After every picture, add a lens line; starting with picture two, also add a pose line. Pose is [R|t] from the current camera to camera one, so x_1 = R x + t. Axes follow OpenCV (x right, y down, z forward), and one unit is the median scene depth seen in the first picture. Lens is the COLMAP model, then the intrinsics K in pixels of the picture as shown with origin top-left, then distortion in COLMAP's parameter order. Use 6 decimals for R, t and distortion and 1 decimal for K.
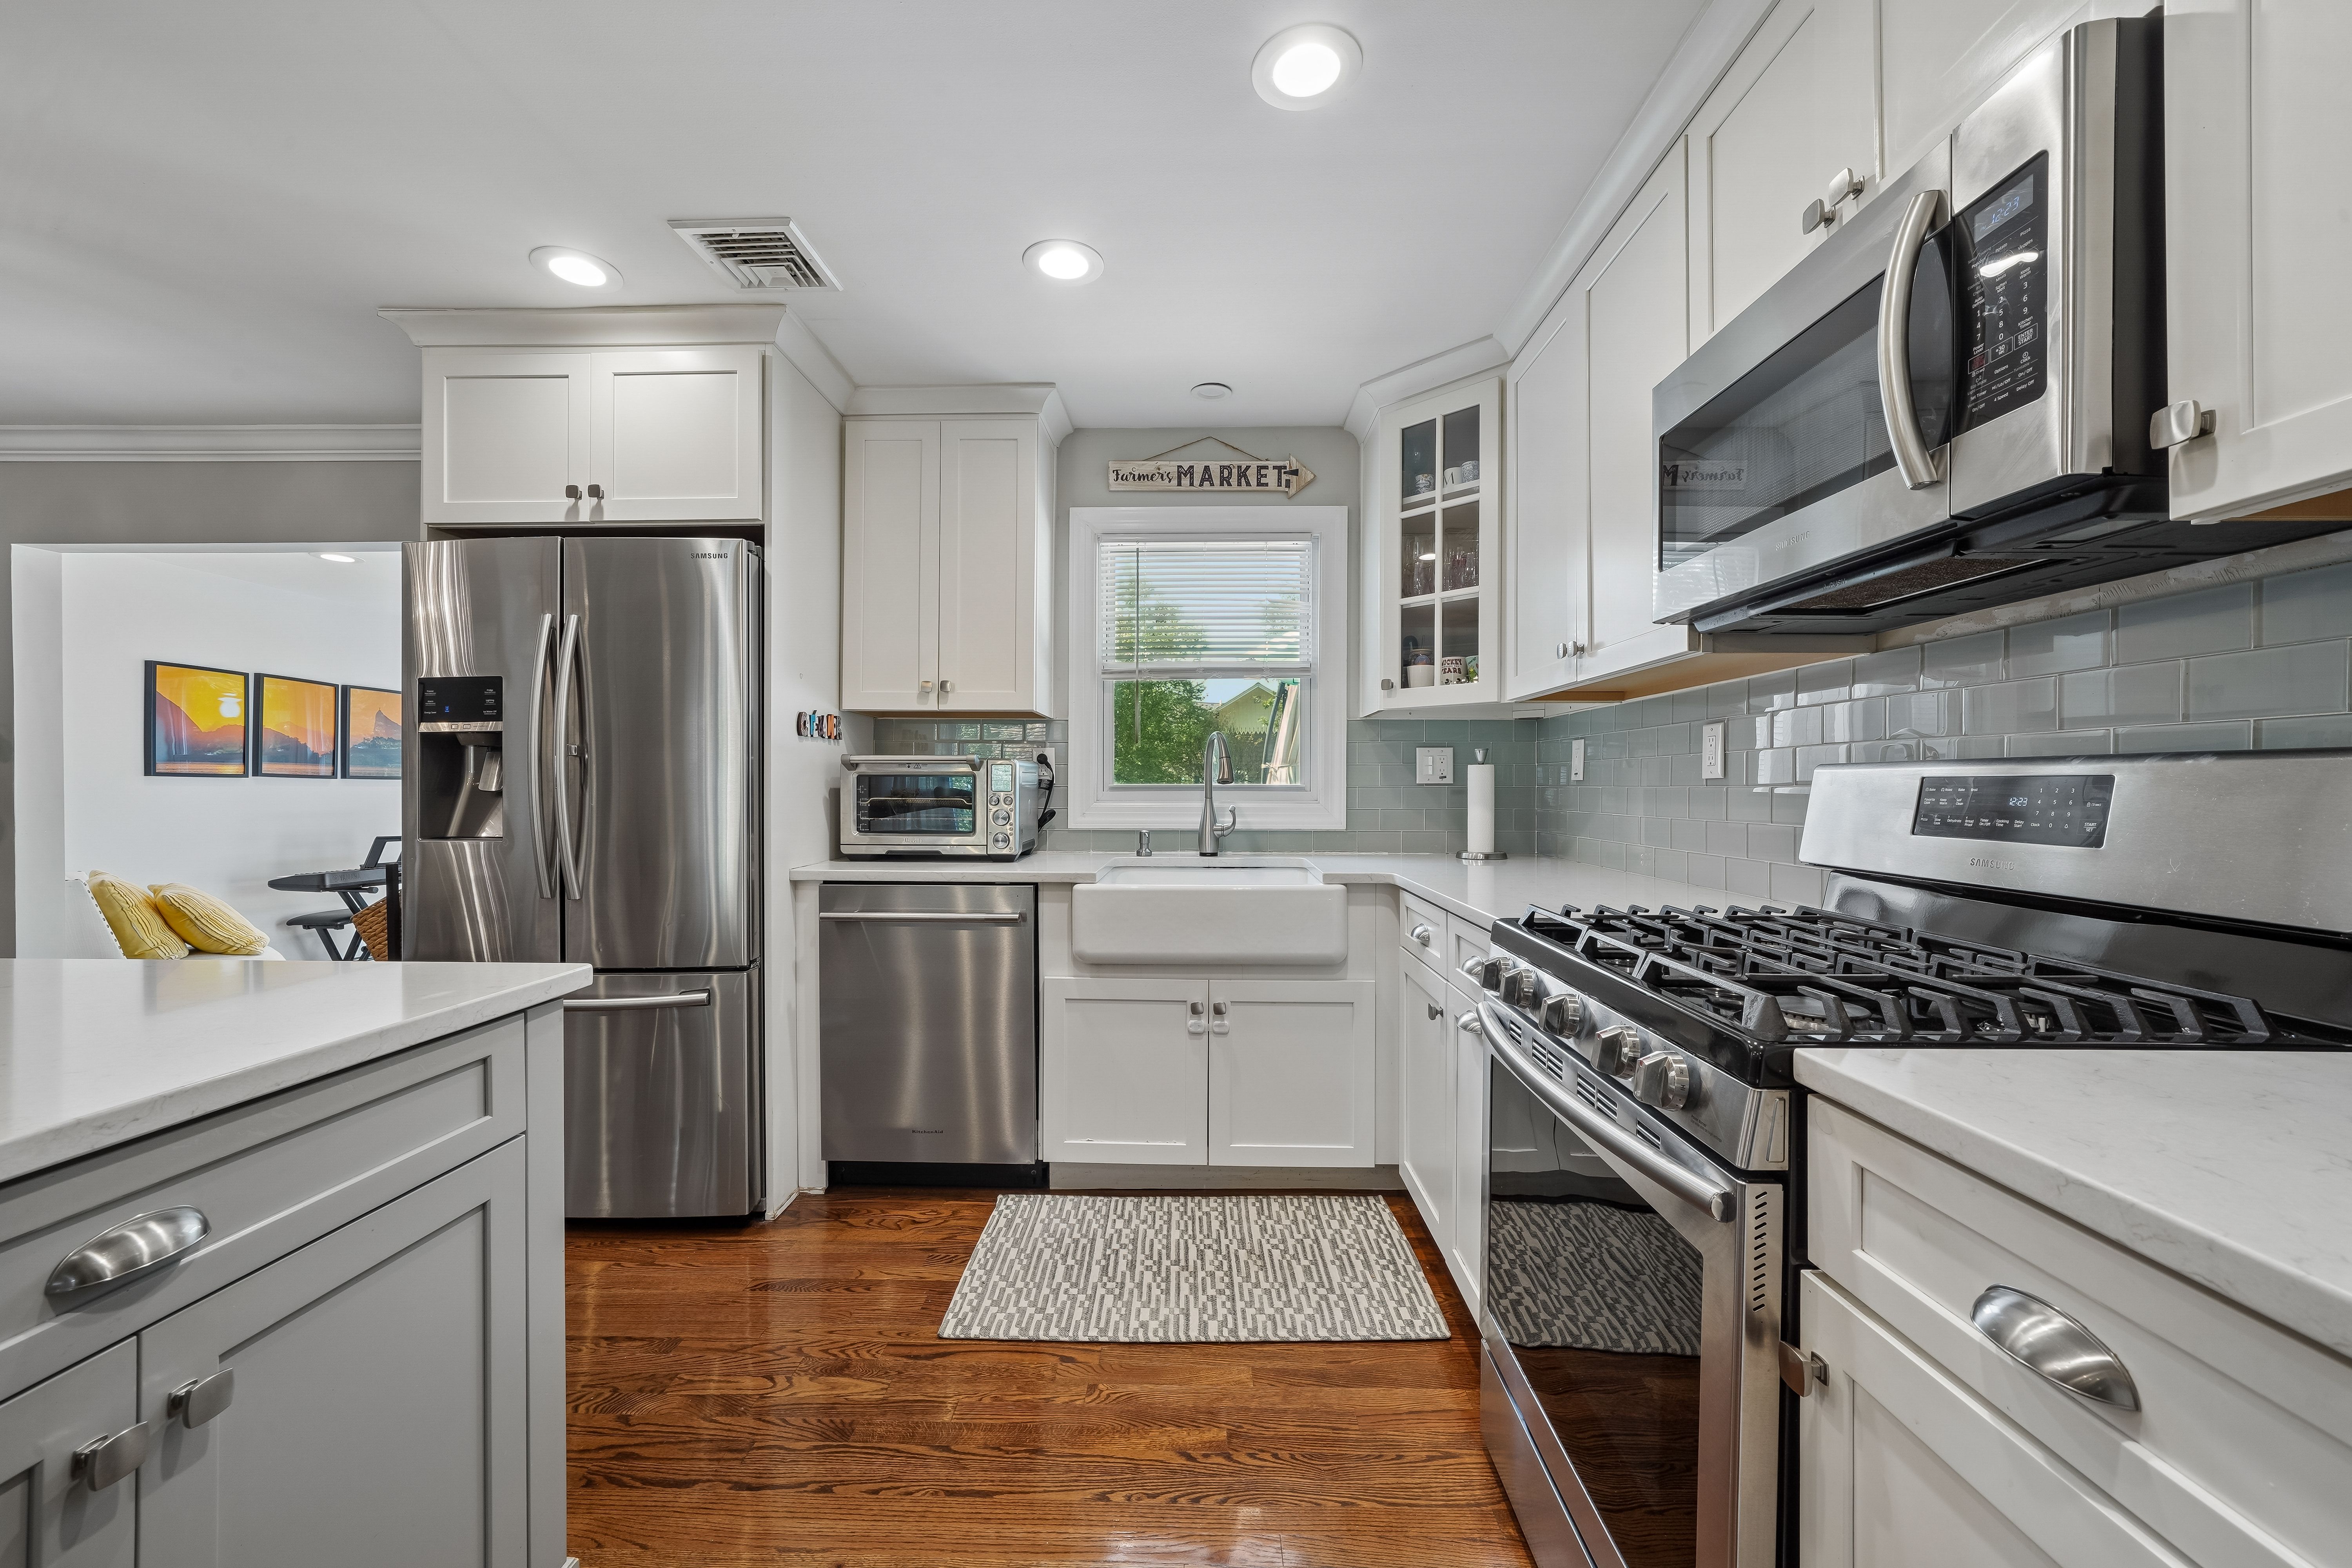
lens RADIAL K [[901.0, 0, 1176.0], [0, 901.0, 784.0], [0, 0, 1]] dist [-0.009358, 0.000760]
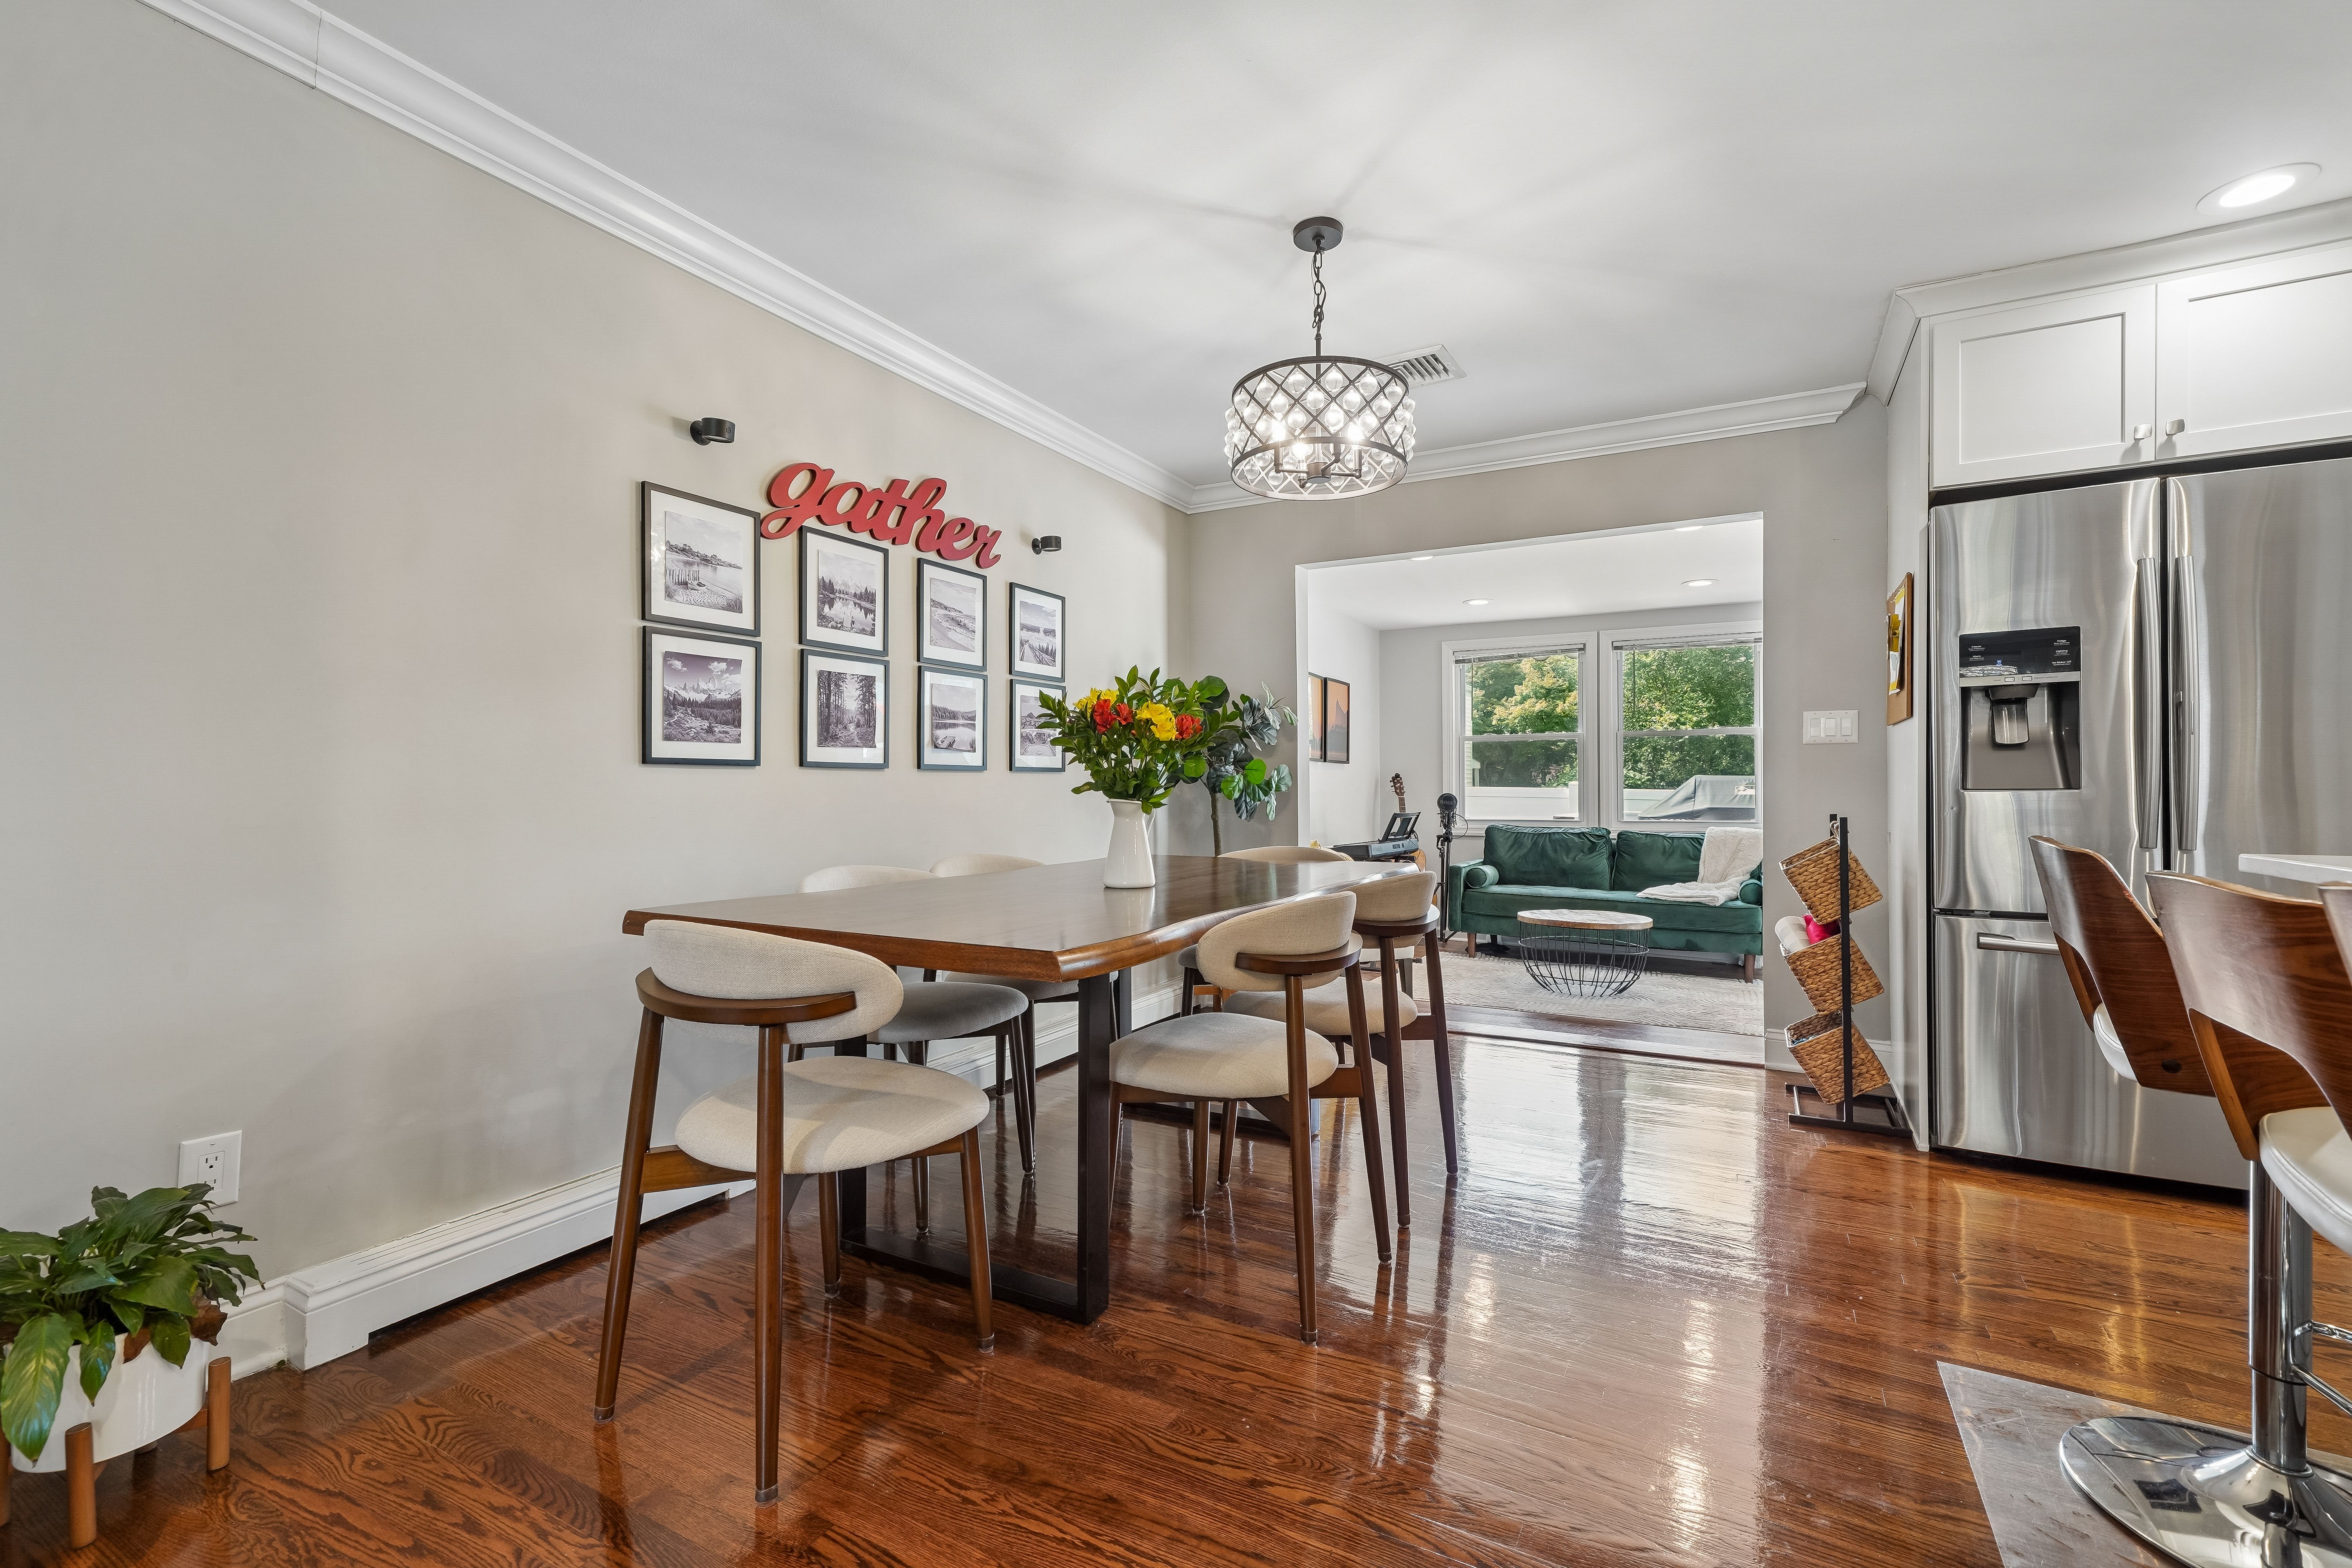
lens RADIAL K [[1035.0, 0, 1181.9], [0, 1035.0, 788.0], [0, 0, 1]] dist [0.013402, 0.000495]
pose [[0.888656, -0.004961, -0.458548, -0.936694], [0.005770, 0.999983, 0.000364, 0.046374], [0.458538, -0.002970, 0.888670, -0.422675]]
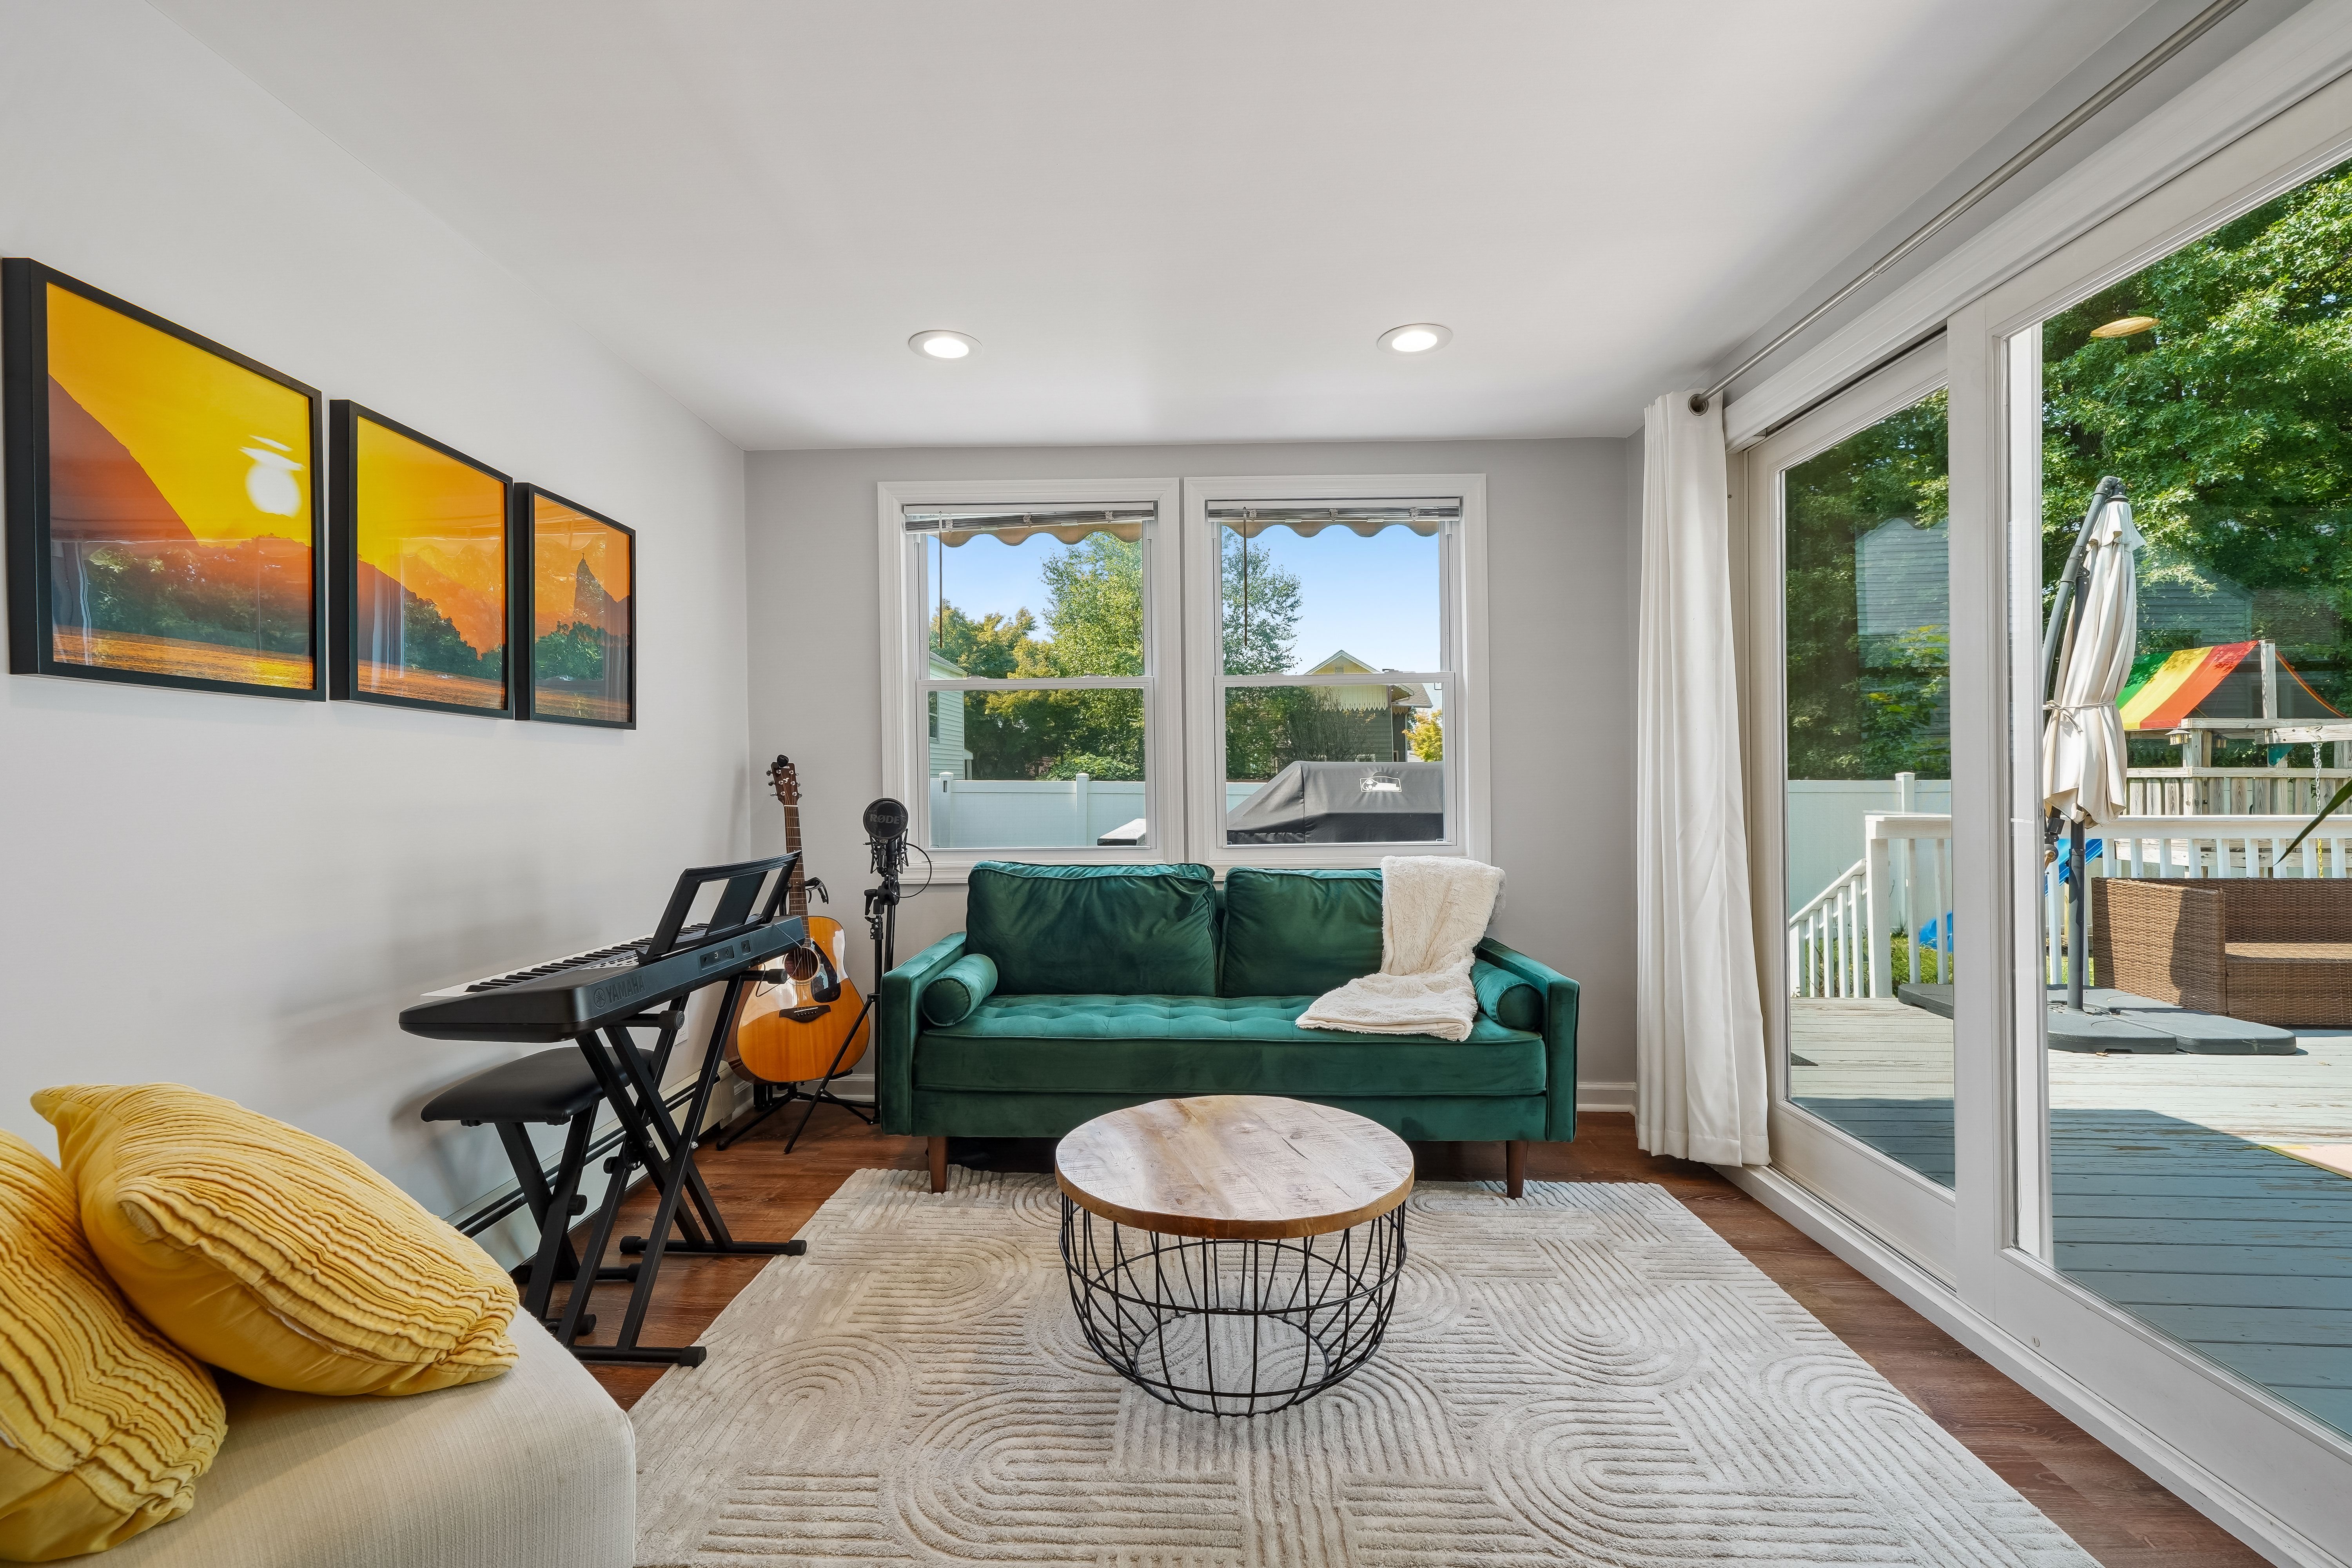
lens RADIAL K [[1007.9, 0, 1166.8], [0, 1007.9, 778.8], [0, 0, 1]] dist [0.001399, 0.000606]
pose [[0.999885, -0.012754, -0.008243, -1.206825], [0.012784, 0.999912, 0.003596, 0.042143], [0.008196, -0.003701, 0.999960, 1.041441]]
